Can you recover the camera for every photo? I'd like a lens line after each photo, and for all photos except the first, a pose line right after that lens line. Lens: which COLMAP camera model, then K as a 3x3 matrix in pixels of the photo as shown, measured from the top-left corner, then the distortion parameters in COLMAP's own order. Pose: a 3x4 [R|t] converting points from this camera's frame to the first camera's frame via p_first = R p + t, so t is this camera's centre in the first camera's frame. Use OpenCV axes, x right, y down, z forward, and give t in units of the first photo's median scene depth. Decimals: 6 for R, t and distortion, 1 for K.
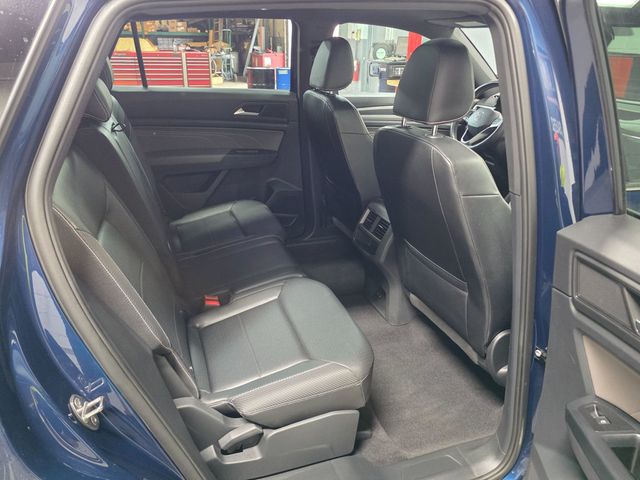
lens RADIAL K [[473.4, 0, 314.6], [0, 473.4, 242.0], [0, 0, 1]] dist [0.058219, -0.052965]
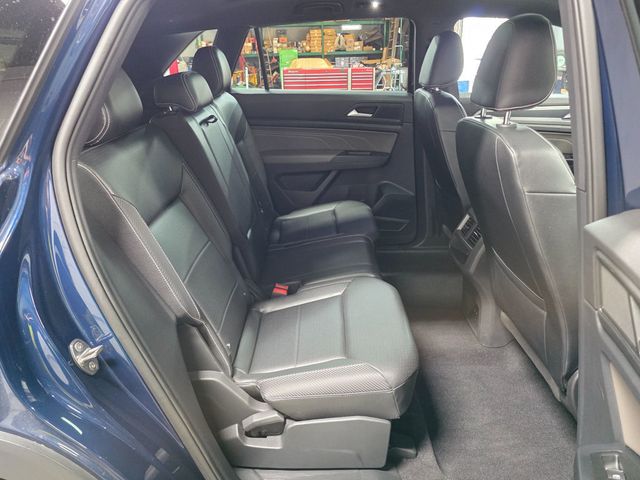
lens RADIAL K [[473.4, 0, 315.8], [0, 473.4, 236.8], [0, 0, 1]] dist [0.058219, -0.052965]
pose [[0.944906, 0.081242, -0.317101, 0.191529], [-0.093291, 0.995374, -0.022975, 0.031208], [0.313767, 0.051292, 0.948114, 0.060882]]
